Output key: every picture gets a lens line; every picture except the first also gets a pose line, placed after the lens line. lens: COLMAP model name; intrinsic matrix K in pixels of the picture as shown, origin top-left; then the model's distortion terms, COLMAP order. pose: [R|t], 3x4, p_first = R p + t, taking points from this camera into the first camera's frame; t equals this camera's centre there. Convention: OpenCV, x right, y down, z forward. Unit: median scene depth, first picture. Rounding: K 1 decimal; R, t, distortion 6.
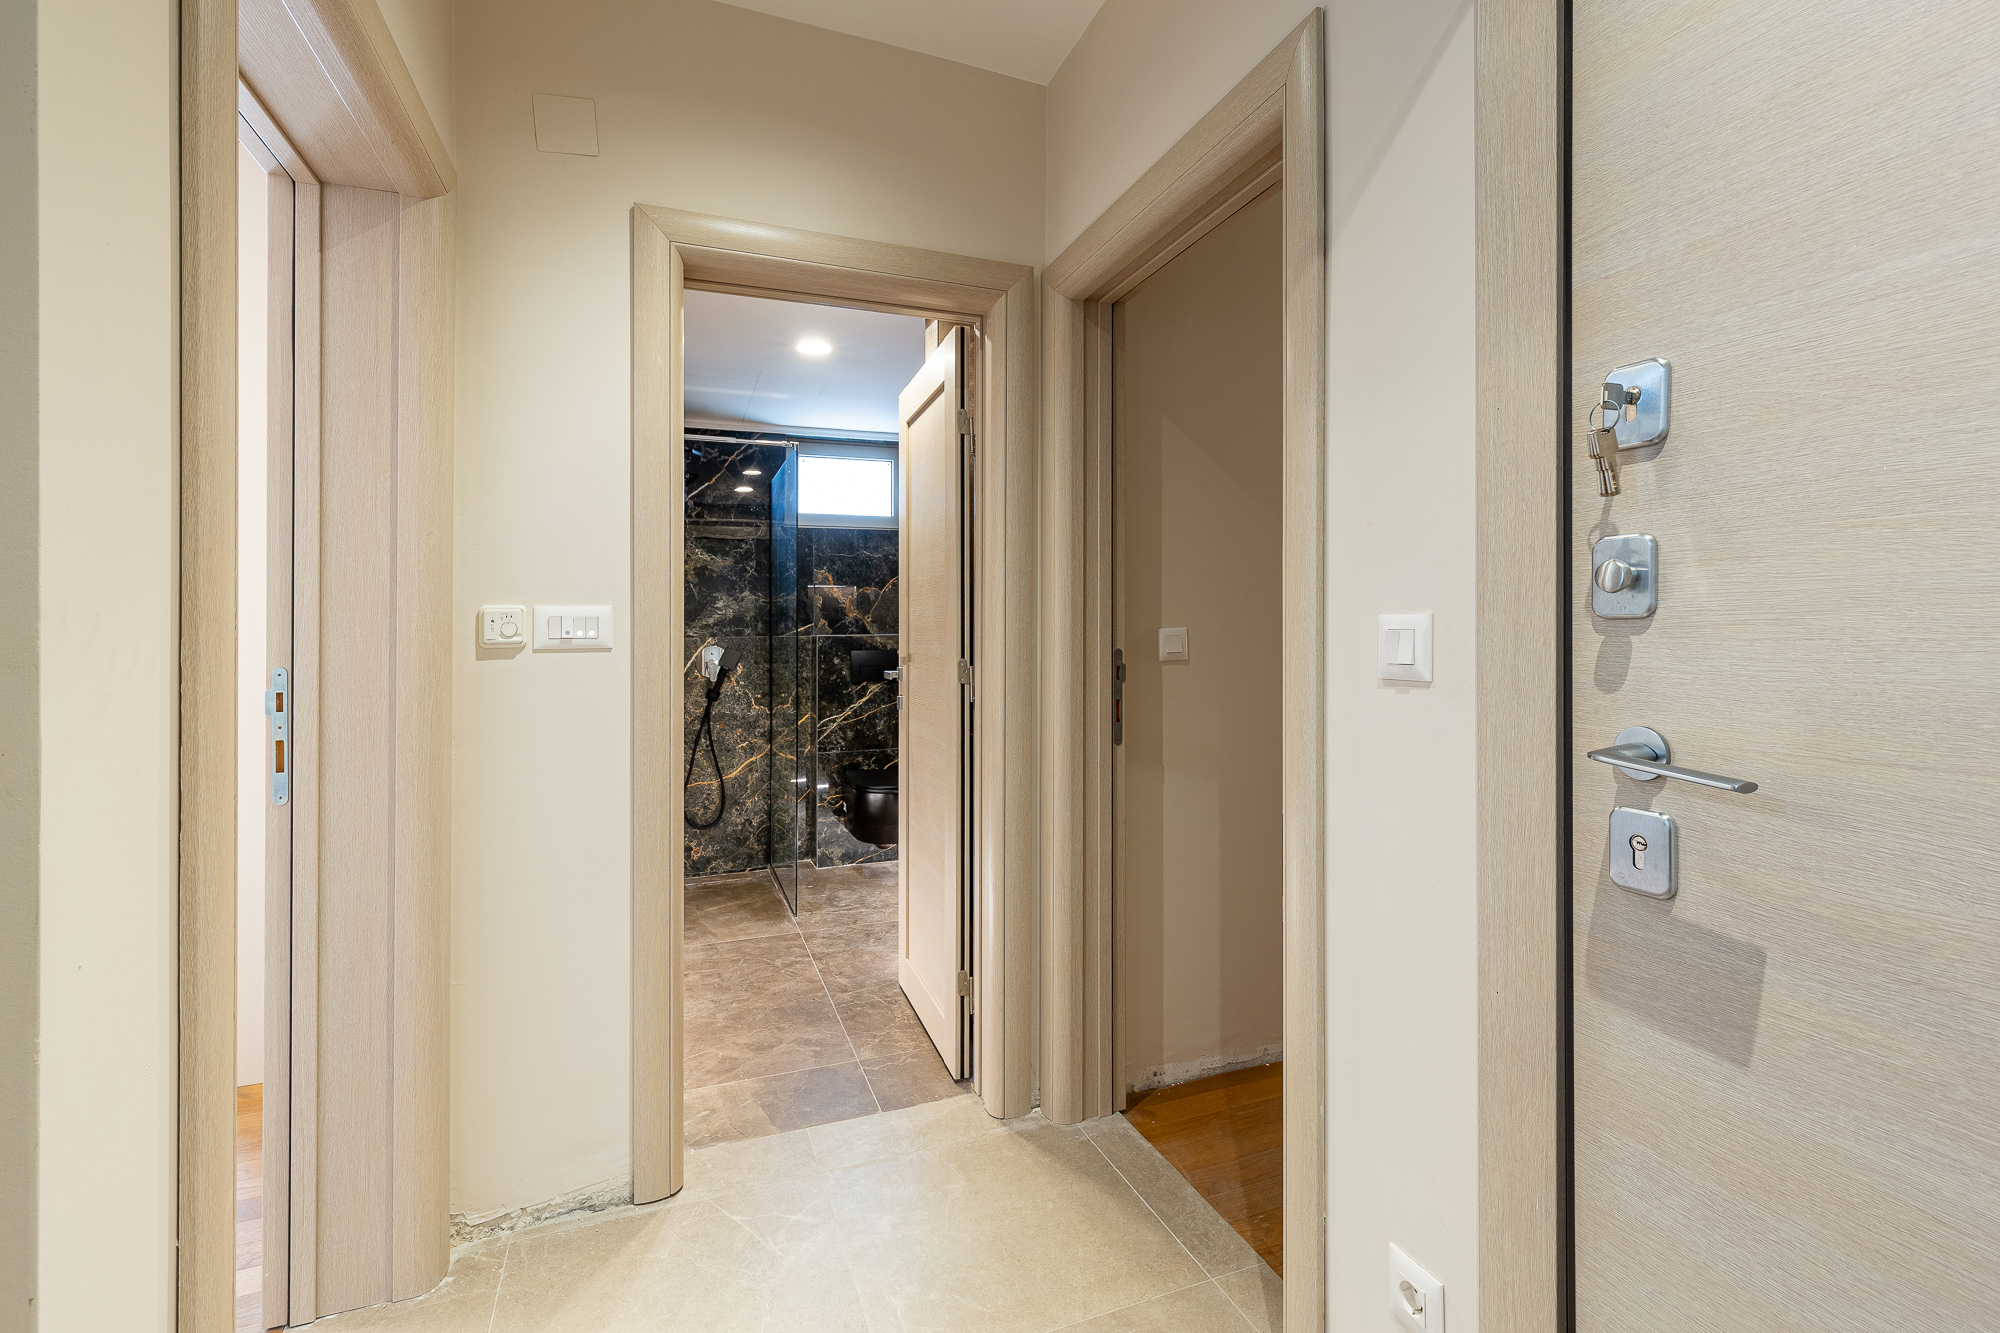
lens RADIAL K [[920.0, 0, 1001.0], [0, 920.0, 624.1], [0, 0, 1]] dist [-0.001459, 0.000002]
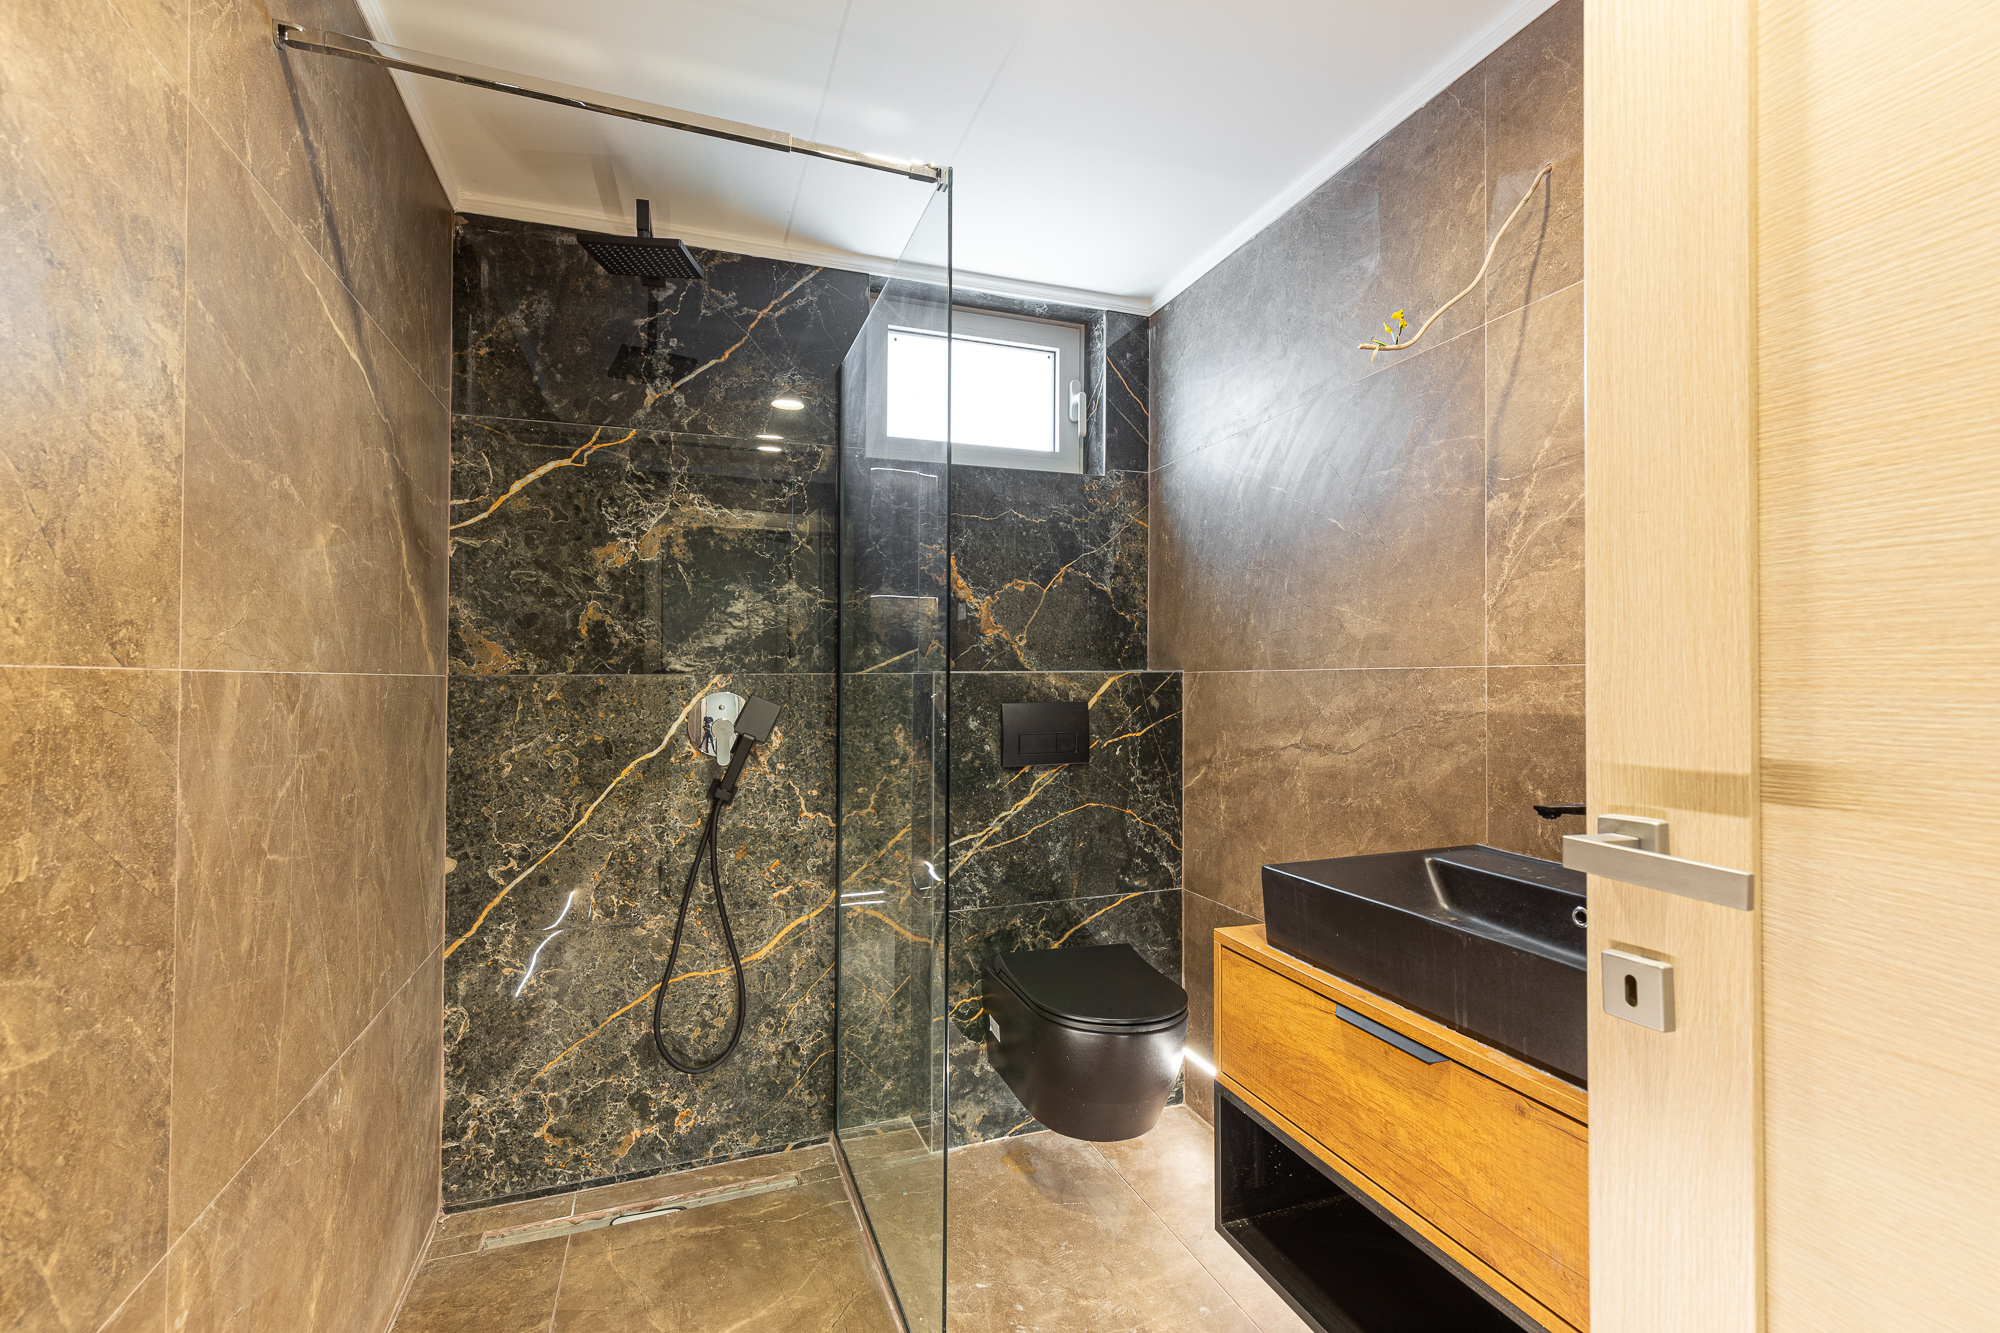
lens RADIAL K [[904.2, 0, 998.3], [0, 904.2, 660.4], [0, 0, 1]] dist [-0.000069, 0.000198]
pose [[0.999983, 0.005887, -0.000228, -0.164588], [-0.005889, 0.999955, -0.007415, 0.009536], [0.000185, 0.007416, 0.999972, 0.512111]]
